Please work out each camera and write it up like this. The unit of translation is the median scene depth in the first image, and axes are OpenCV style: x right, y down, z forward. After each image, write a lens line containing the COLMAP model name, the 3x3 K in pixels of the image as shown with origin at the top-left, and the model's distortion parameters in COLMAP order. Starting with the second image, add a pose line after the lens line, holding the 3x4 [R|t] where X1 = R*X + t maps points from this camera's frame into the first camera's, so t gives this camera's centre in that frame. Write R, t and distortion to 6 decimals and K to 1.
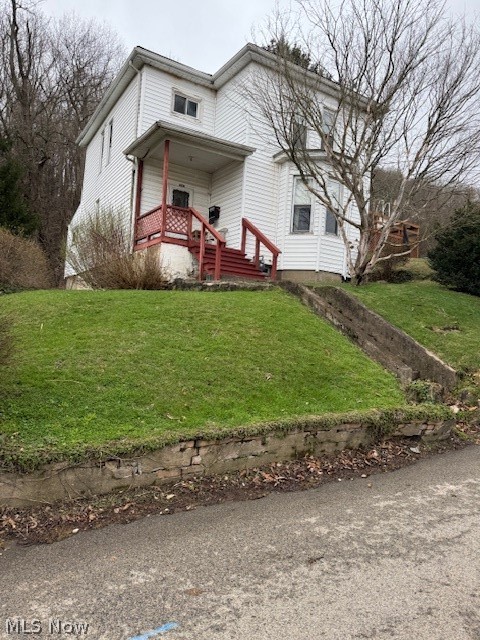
lens RADIAL K [[429.3, 0, 240.0], [0, 429.3, 320.0], [0, 0, 1]] dist [0.095756, -0.091557]
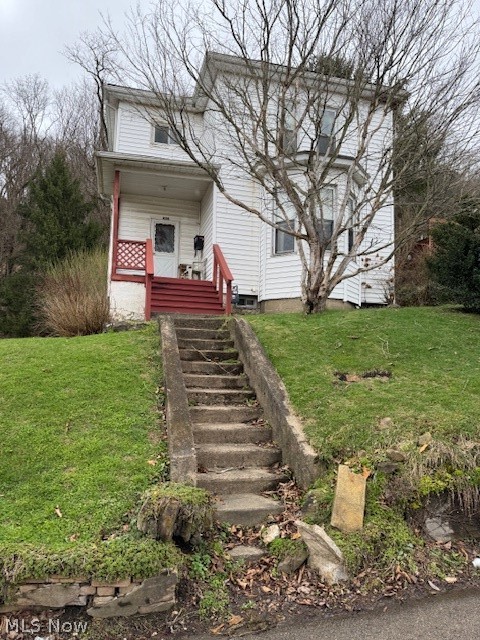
lens RADIAL K [[429.3, 0, 240.0], [0, 429.3, 320.0], [0, 0, 1]] dist [0.095756, -0.091557]
pose [[0.952754, -0.066803, -0.296305, 0.321253], [0.041061, 0.994887, -0.092272, -0.006045], [0.300954, 0.075746, 0.950626, 0.227818]]
